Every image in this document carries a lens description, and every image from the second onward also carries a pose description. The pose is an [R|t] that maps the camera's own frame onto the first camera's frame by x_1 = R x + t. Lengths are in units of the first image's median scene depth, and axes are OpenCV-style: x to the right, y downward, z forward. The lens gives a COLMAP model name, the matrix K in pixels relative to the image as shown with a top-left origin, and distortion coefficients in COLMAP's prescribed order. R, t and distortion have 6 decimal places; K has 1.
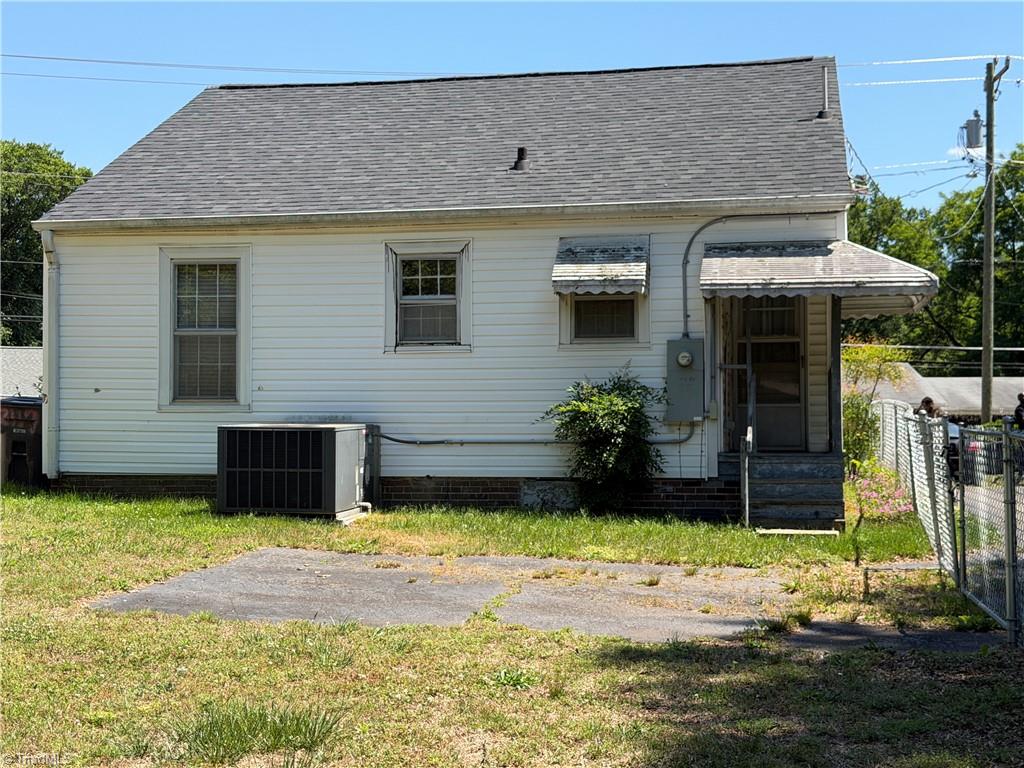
lens RADIAL K [[1469.5, 0, 512.1], [0, 1469.5, 385.5], [0, 0, 1]] dist [0.101157, 0.000000]
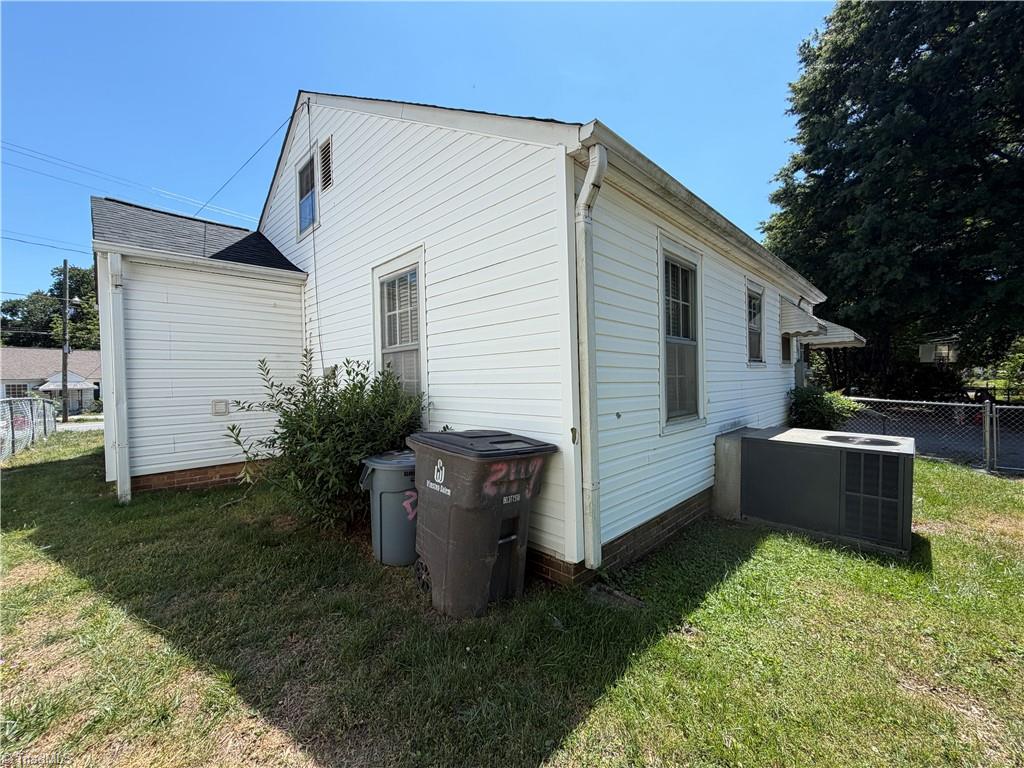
lens RADIAL K [[412.3, 0, 508.3], [0, 412.3, 387.2], [0, 0, 1]] dist [-0.000284, -0.000018]
pose [[0.557350, -0.028430, 0.829791, -0.487595], [-0.005625, 0.999261, 0.038014, -0.017513], [-0.830259, -0.025854, 0.556779, 0.978078]]
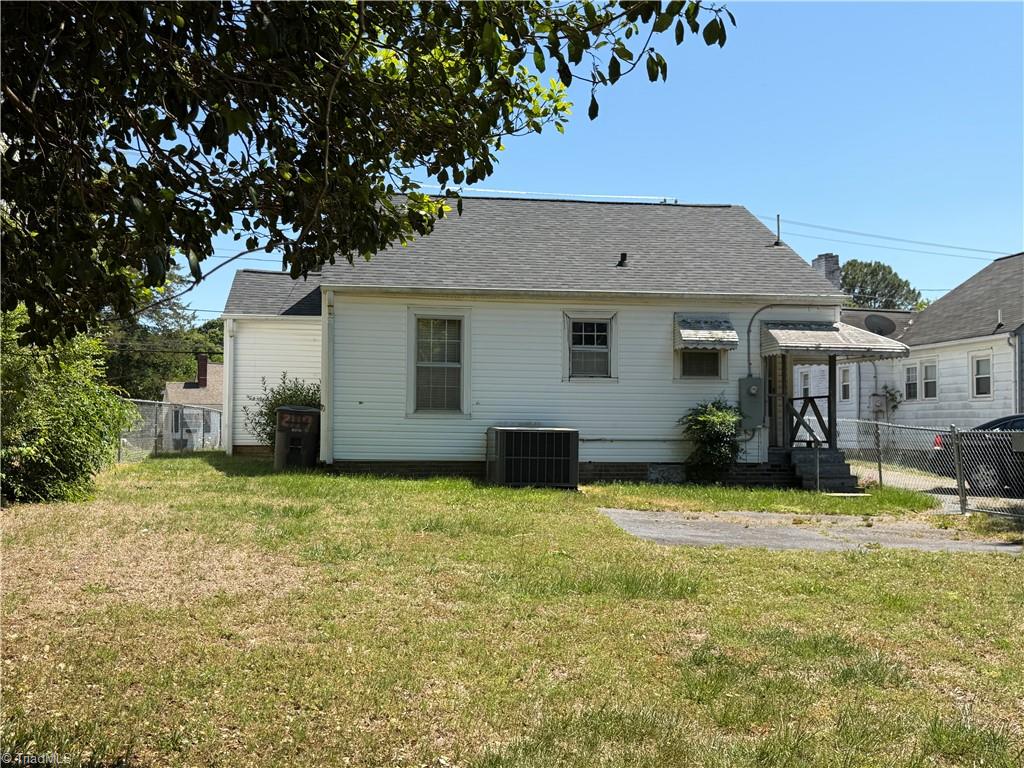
lens RADIAL K [[1033.6, 0, 511.8], [0, 1033.6, 382.9], [0, 0, 1]] dist [0.094912, 0.000000]
pose [[0.943576, 0.021843, 0.330435, -0.497396], [-0.017768, 0.999724, -0.015348, -0.003419], [-0.330679, 0.008611, 0.943704, -0.005857]]
